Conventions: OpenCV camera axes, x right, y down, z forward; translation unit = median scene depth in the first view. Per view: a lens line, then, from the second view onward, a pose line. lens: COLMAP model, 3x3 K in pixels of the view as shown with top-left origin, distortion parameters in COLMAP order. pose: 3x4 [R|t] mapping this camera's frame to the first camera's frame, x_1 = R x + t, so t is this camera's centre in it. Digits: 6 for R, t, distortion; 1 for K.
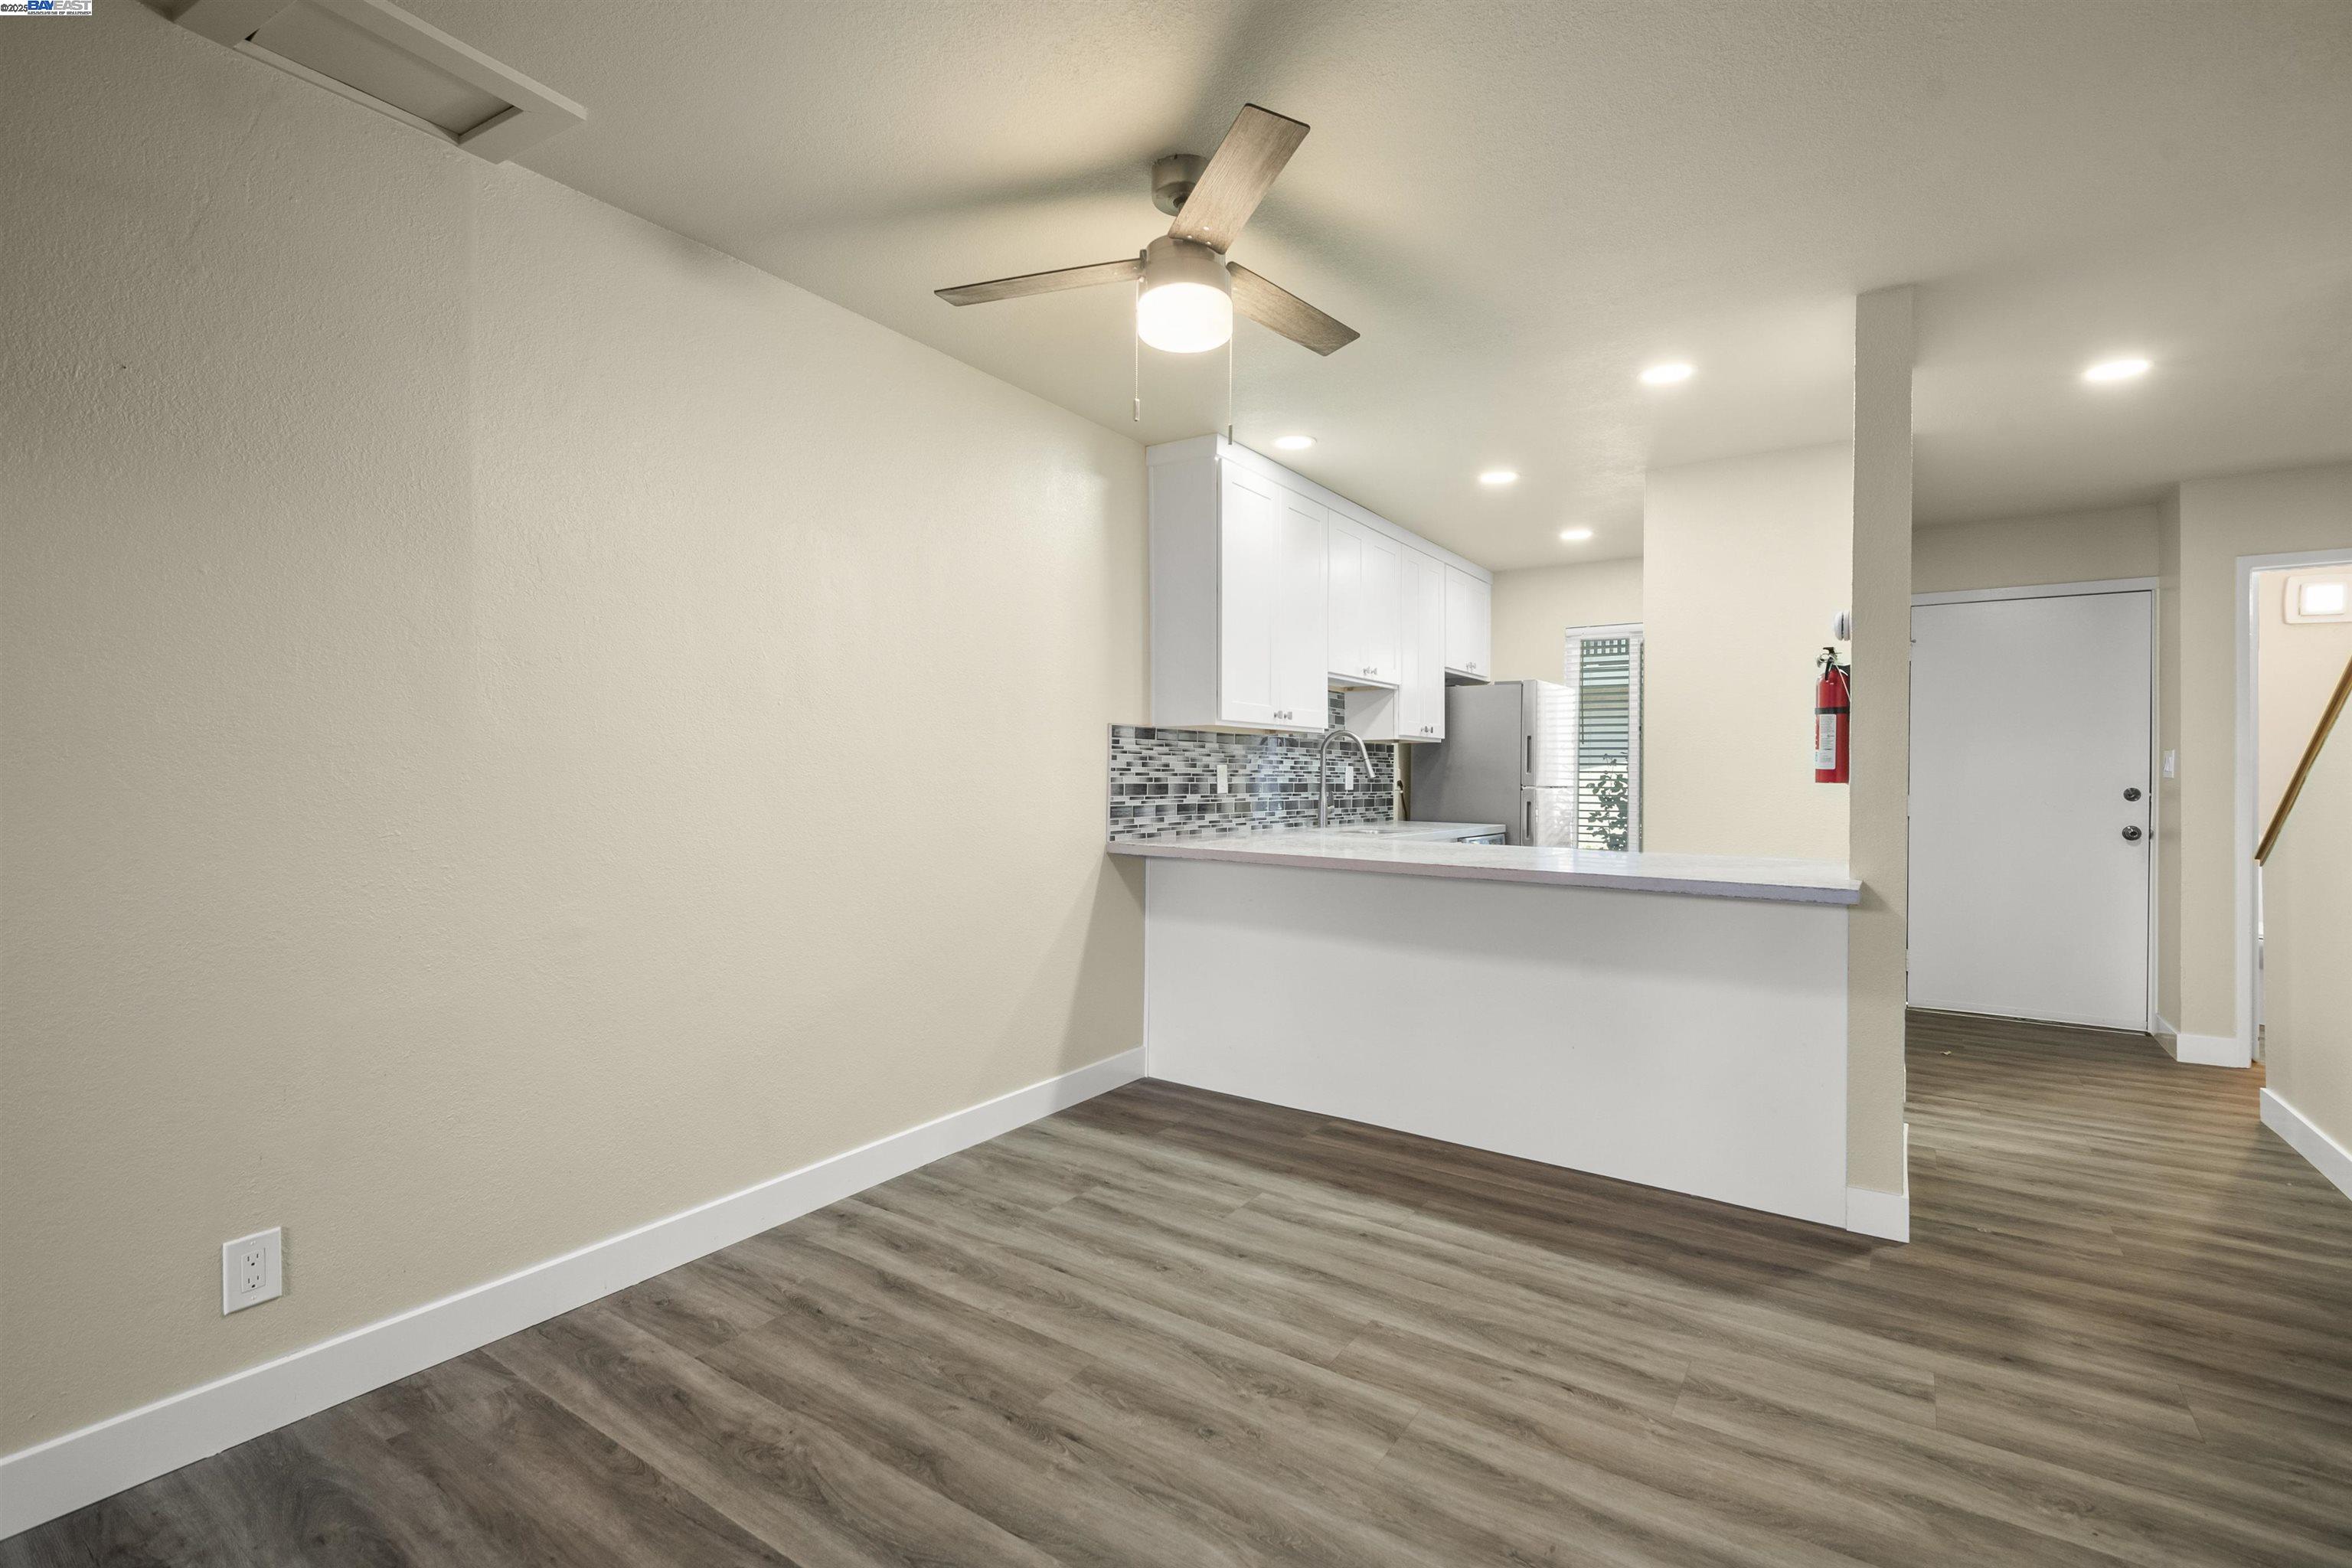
lens RADIAL K [[1062.6, 0, 1172.4], [0, 1062.6, 772.9], [0, 0, 1]] dist [0.021121, -0.011226]
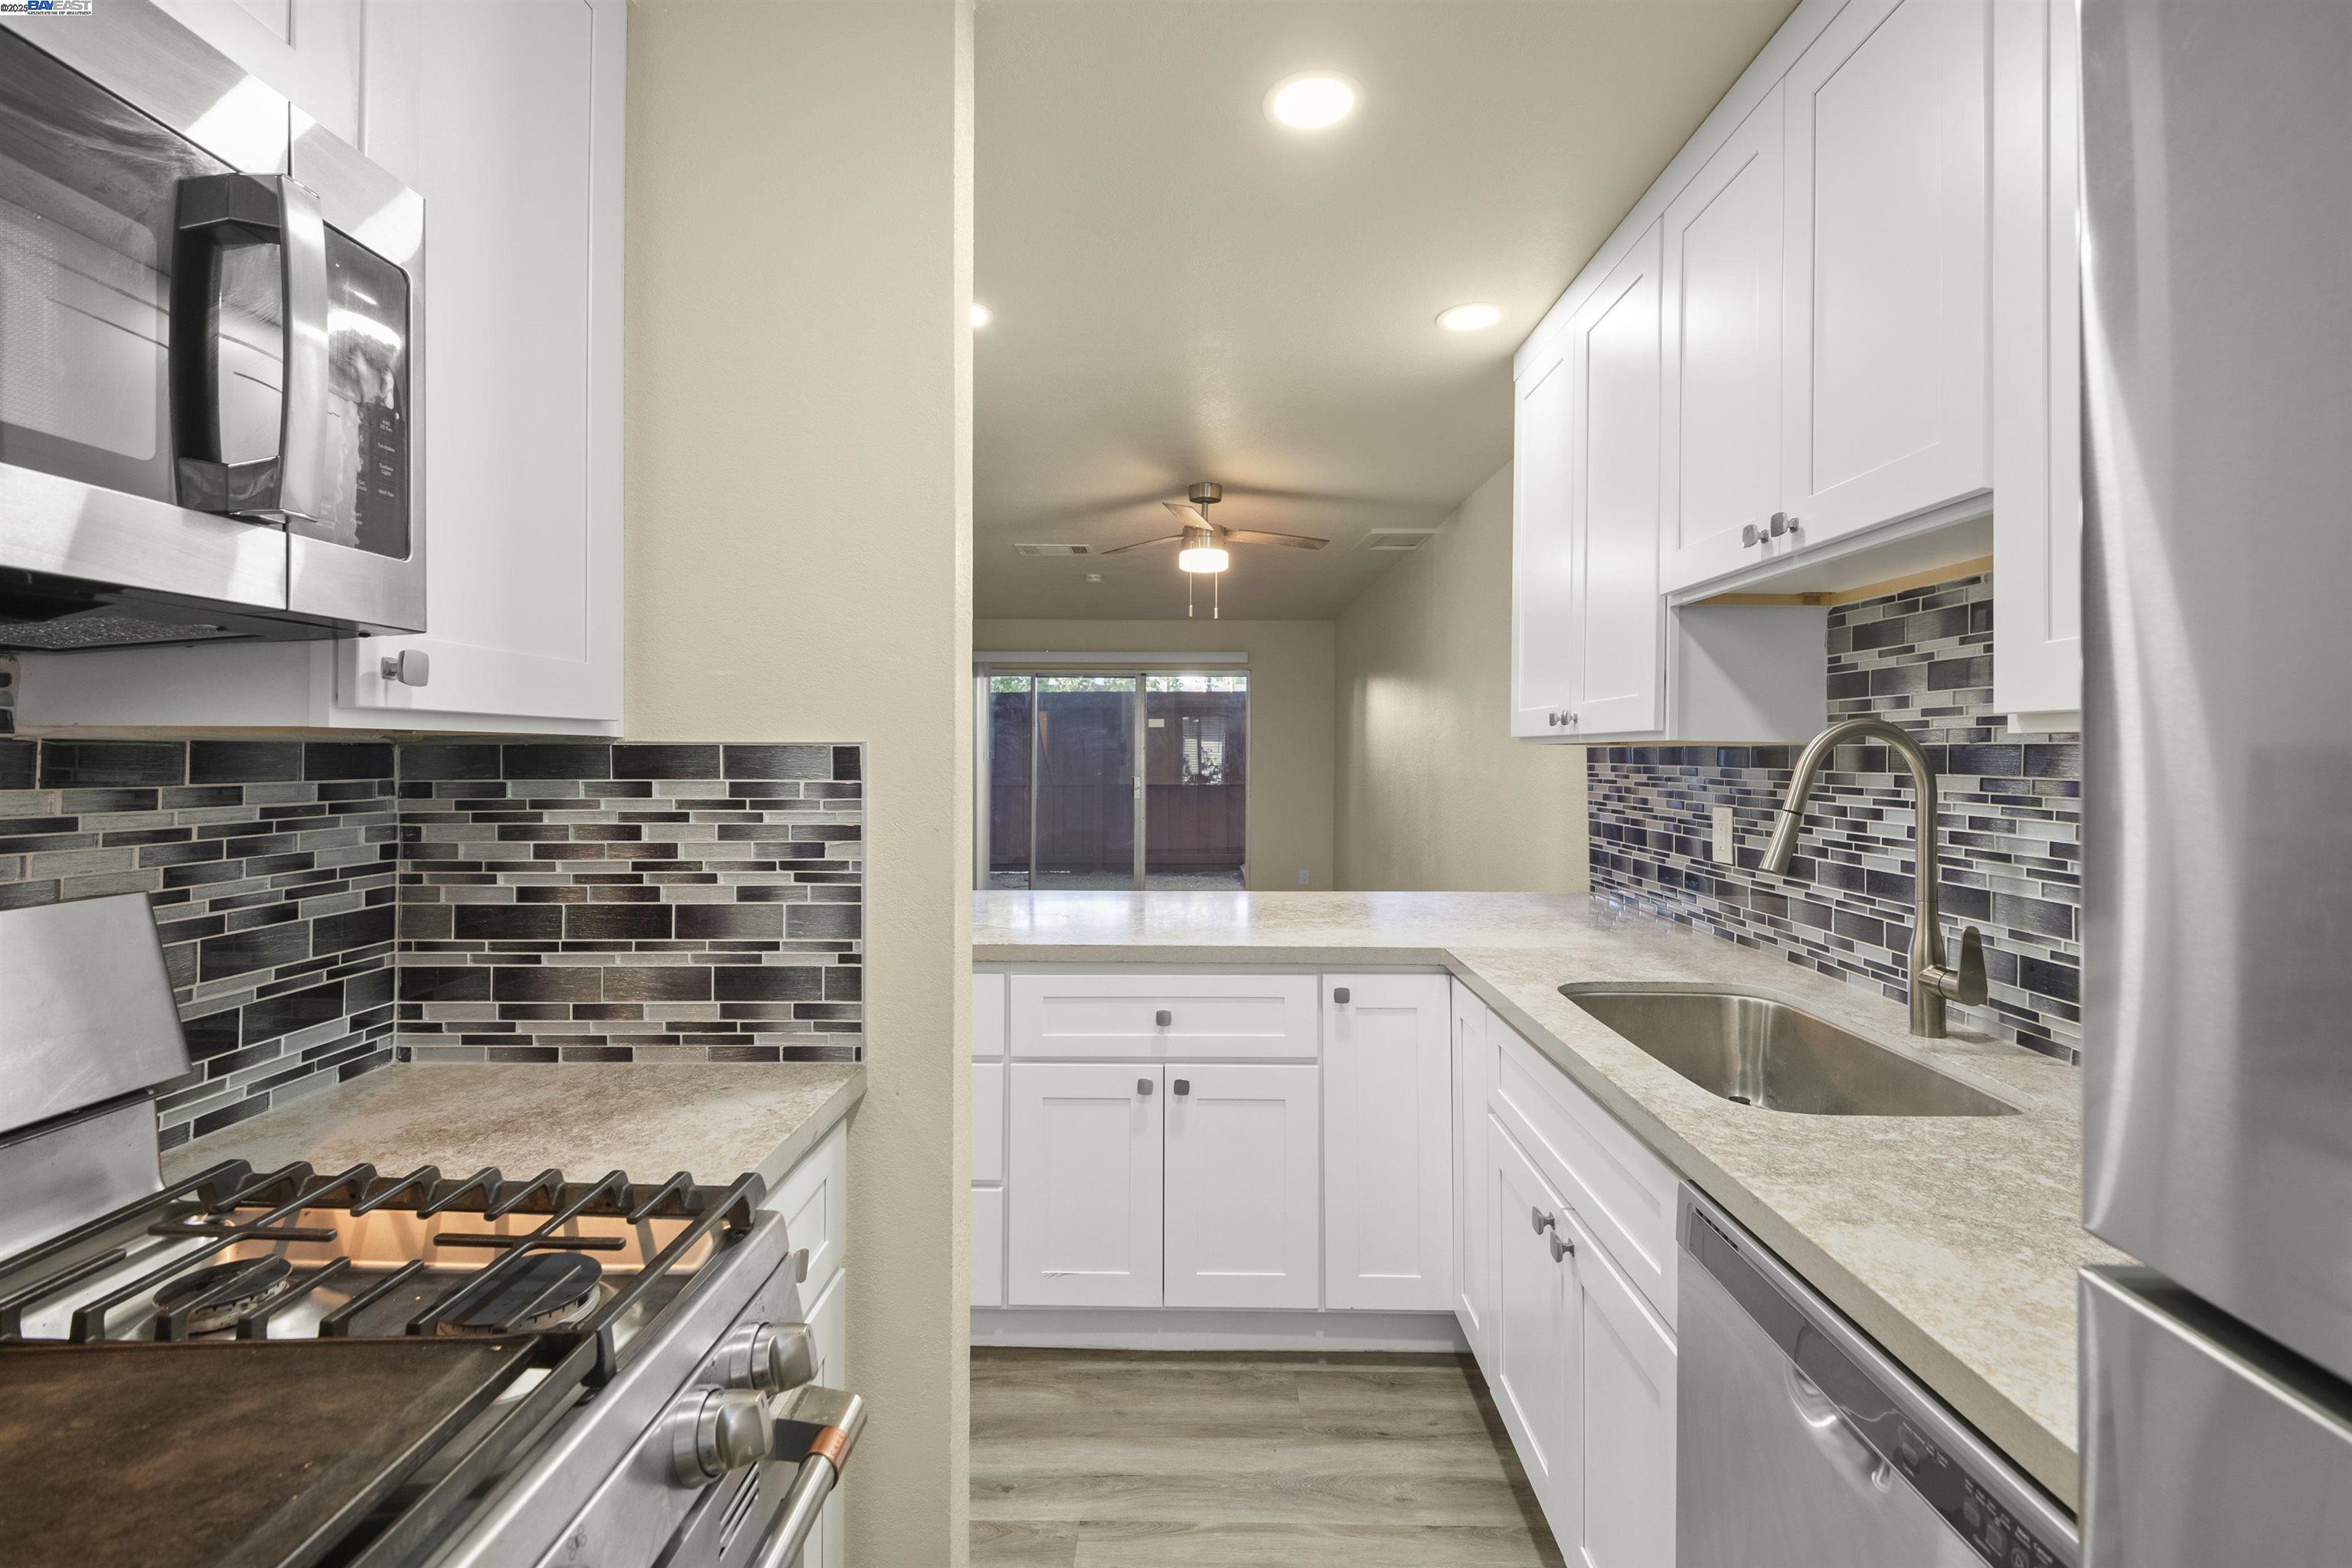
lens RADIAL K [[1062.6, 0, 1174.7], [0, 1062.6, 763.1], [0, 0, 1]] dist [0.021121, -0.011226]
pose [[-0.838751, -0.004529, -0.544496, 0.640591], [-0.009054, 0.999943, 0.005629, -0.034597], [0.544440, 0.009652, -0.838745, 1.484314]]
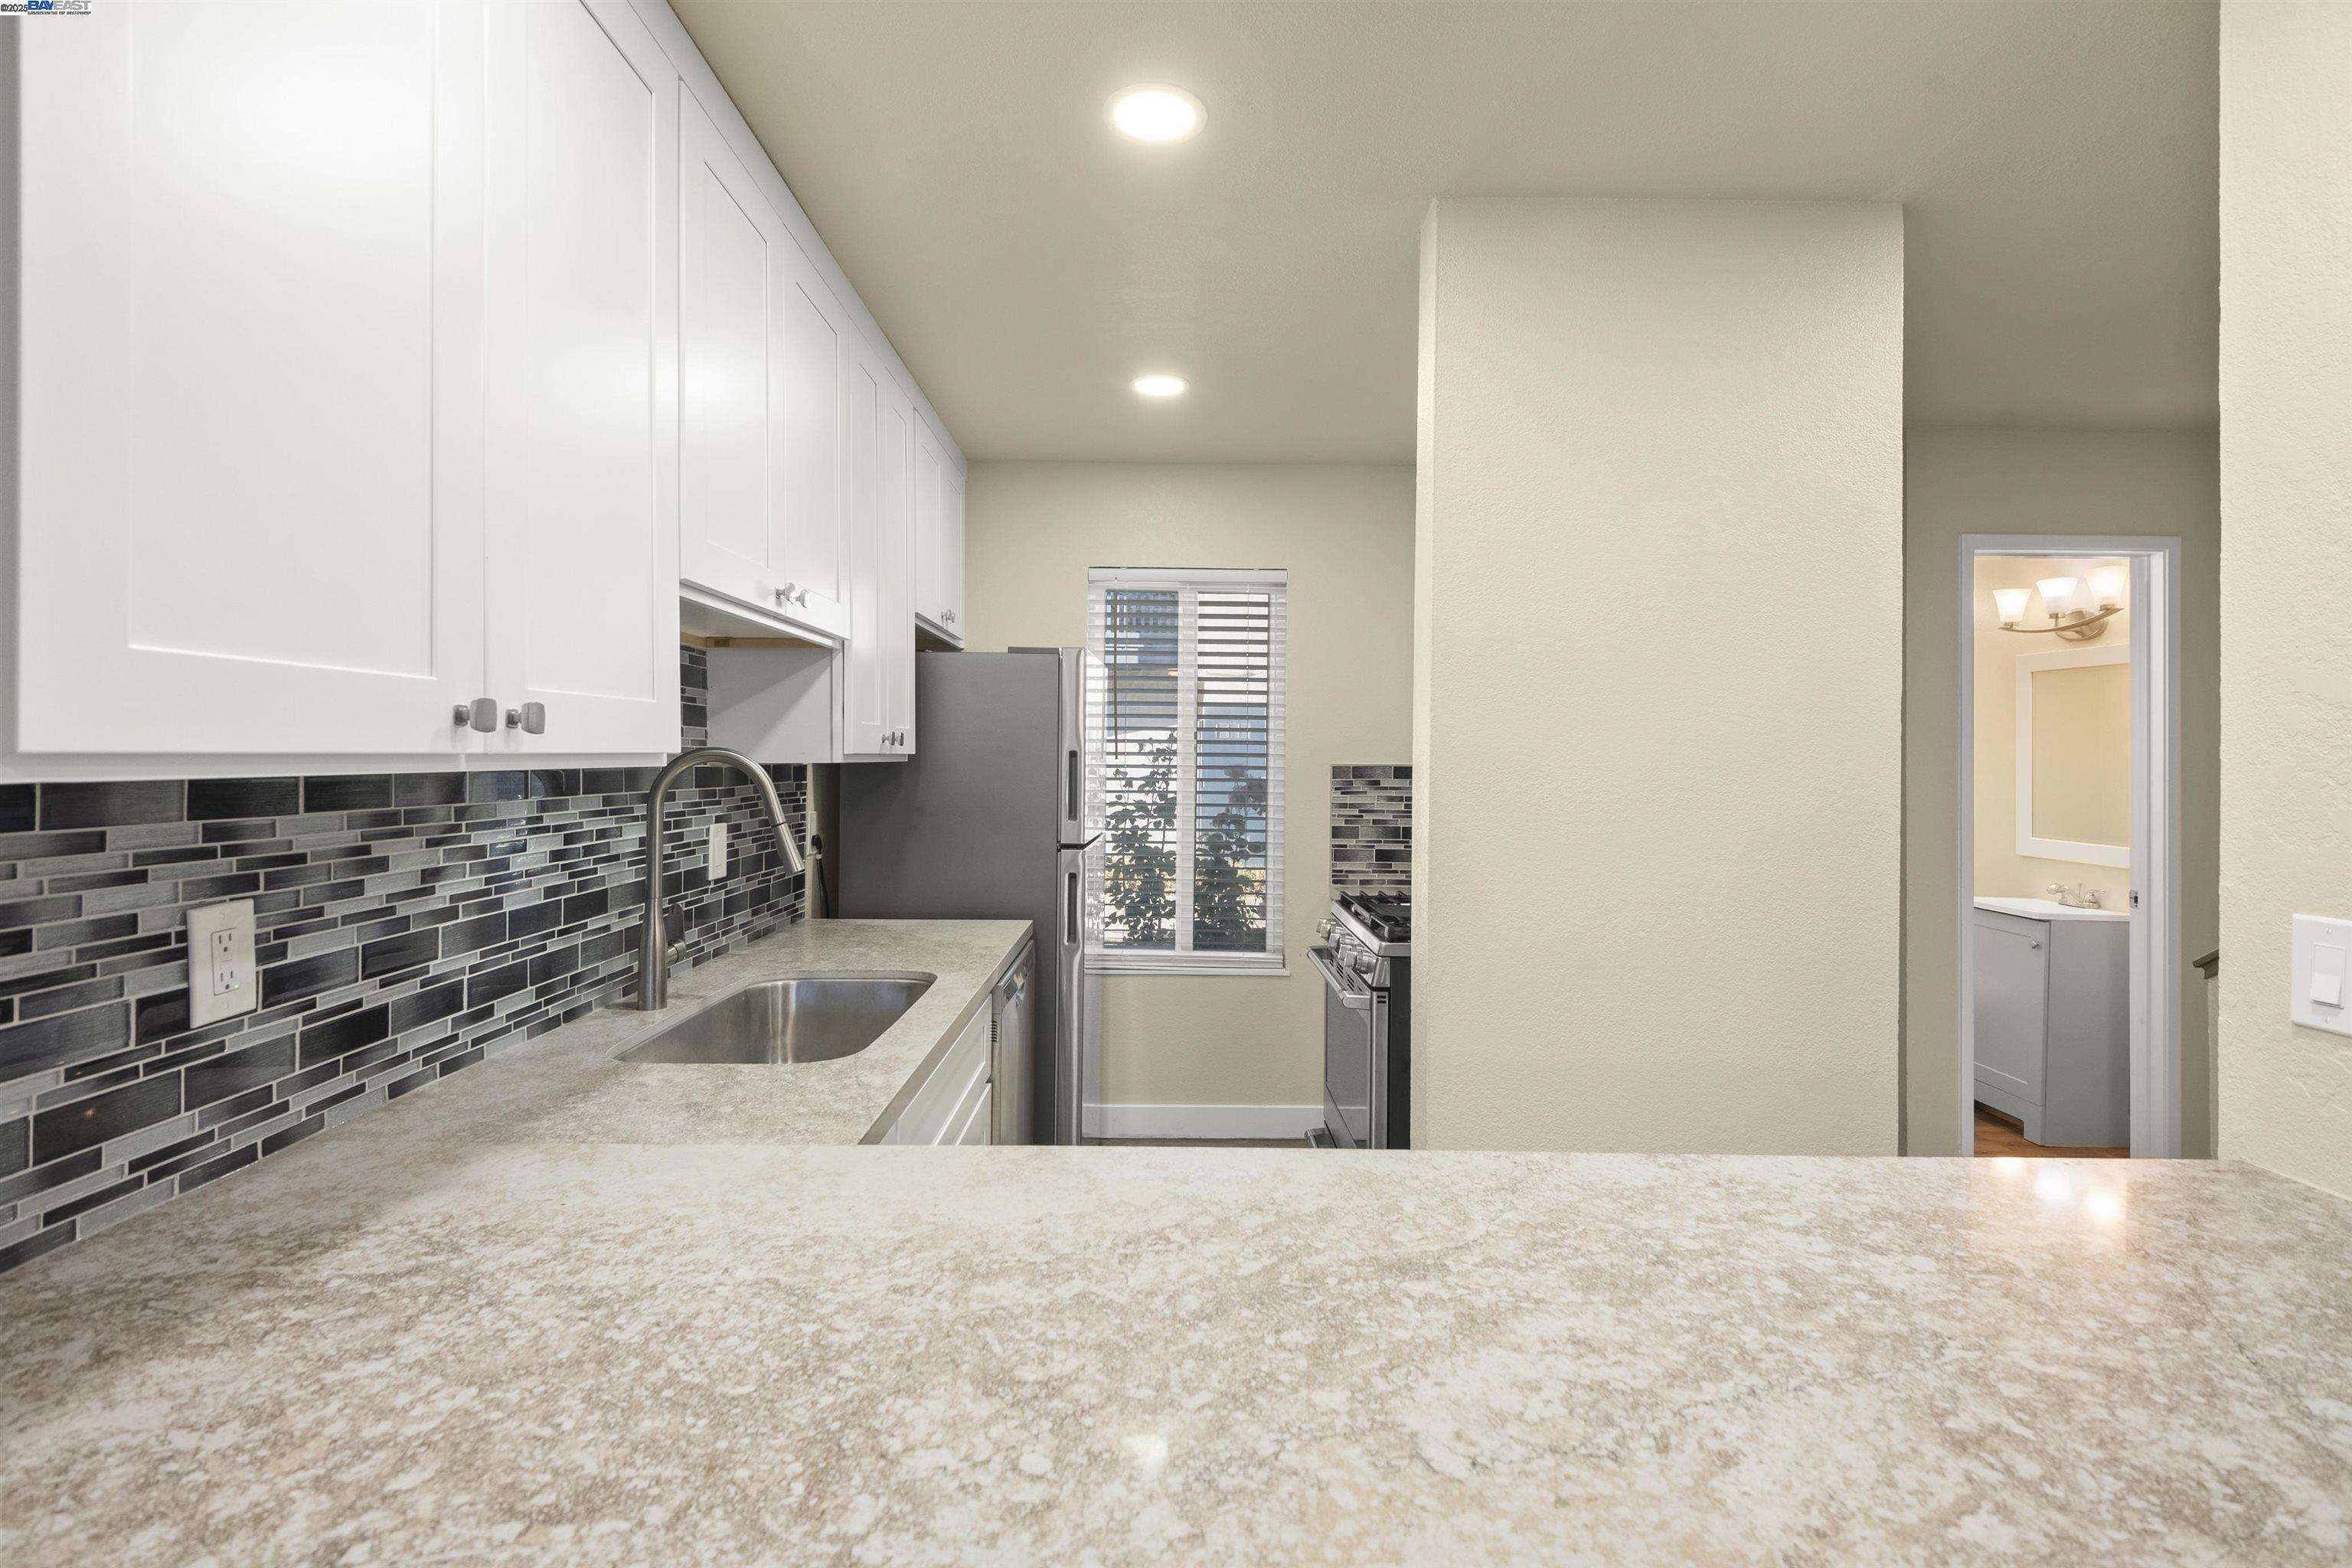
lens RADIAL K [[1062.6, 0, 1195.0], [0, 1062.6, 759.2], [0, 0, 1]] dist [0.021121, -0.011226]
pose [[0.803914, -0.005774, 0.594717, 0.092519], [0.001924, 0.999973, 0.007107, -0.049315], [-0.594742, -0.004570, 0.803904, 0.761214]]
